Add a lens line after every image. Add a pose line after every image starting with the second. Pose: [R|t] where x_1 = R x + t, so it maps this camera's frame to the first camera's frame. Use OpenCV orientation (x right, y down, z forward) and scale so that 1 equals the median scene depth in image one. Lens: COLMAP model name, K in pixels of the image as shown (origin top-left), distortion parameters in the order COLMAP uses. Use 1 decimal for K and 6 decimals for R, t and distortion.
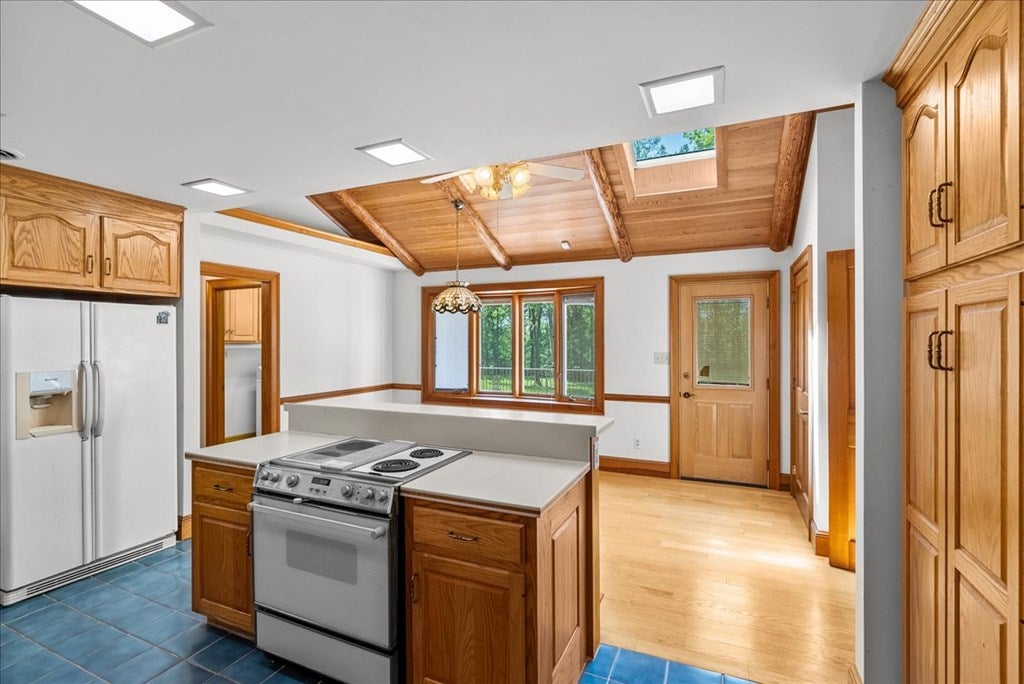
lens RADIAL K [[469.4, 0, 510.9], [0, 469.4, 338.8], [0, 0, 1]] dist [0.002221, -0.000024]
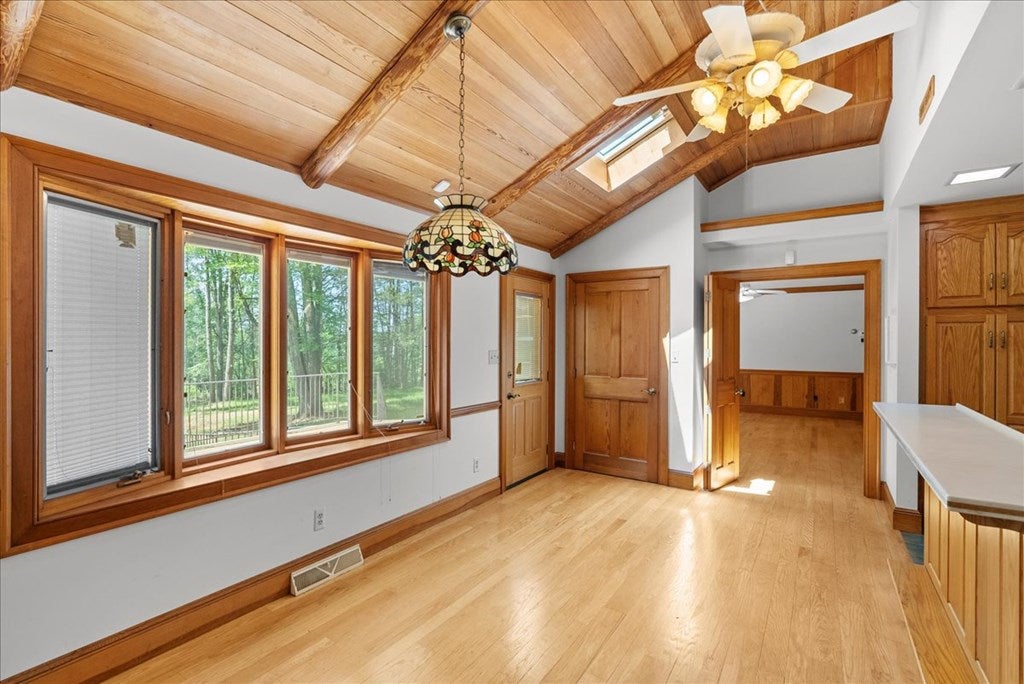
lens RADIAL K [[469.4, 0, 509.6], [0, 469.4, 345.2], [0, 0, 1]] dist [0.002221, -0.000024]
pose [[0.164346, 0.002002, 0.986401, -0.520010], [0.004067, 0.999988, -0.002707, 0.024034], [-0.986394, 0.004457, 0.164336, 0.850302]]
